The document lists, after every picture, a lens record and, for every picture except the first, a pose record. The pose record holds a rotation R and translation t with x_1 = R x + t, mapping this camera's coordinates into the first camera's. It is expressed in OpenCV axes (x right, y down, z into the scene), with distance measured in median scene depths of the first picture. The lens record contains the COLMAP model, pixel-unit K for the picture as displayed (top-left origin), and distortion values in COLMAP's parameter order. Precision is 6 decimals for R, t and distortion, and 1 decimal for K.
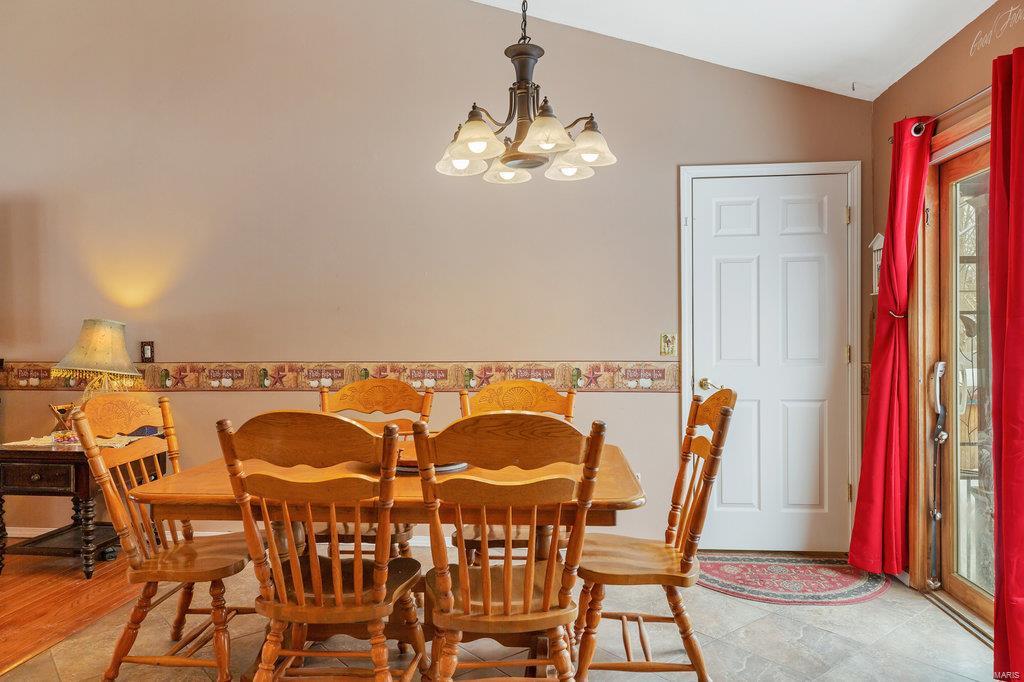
lens RADIAL K [[671.2, 0, 512.0], [0, 671.2, 346.0], [0, 0, 1]] dist [0.022421, -0.000102]
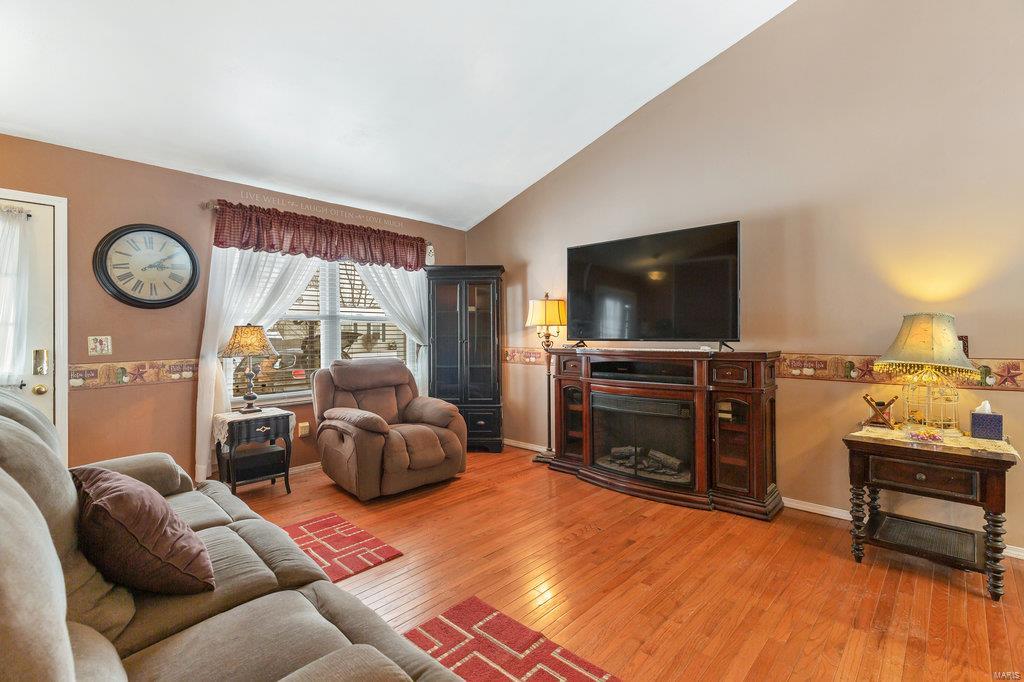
lens RADIAL K [[465.2, 0, 510.9], [0, 465.2, 335.2], [0, 0, 1]] dist [0.005353, -0.001257]
pose [[0.796110, 0.001948, -0.605148, -0.697807], [-0.008163, 0.999938, -0.007521, 0.003170], [0.605096, 0.010927, 0.796077, 0.110483]]
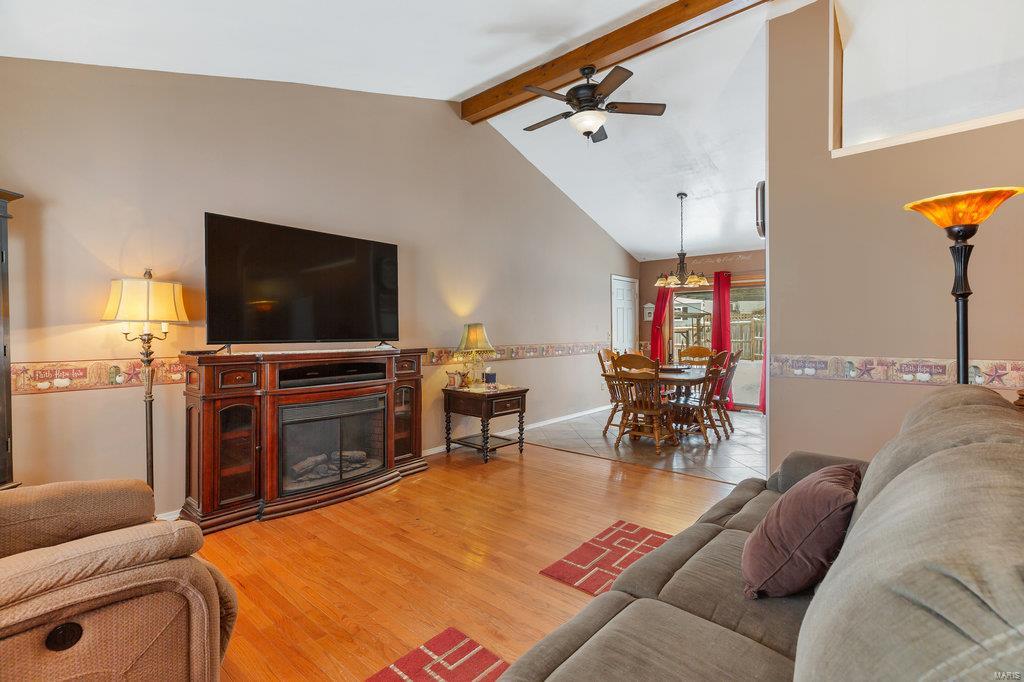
lens RADIAL K [[465.2, 0, 516.2], [0, 465.2, 335.1], [0, 0, 1]] dist [0.005353, -0.001257]
pose [[0.562620, -0.000862, 0.826715, -1.622973], [0.016010, 0.999823, -0.009853, 0.007121], [-0.826561, 0.018779, 0.562534, 0.211538]]
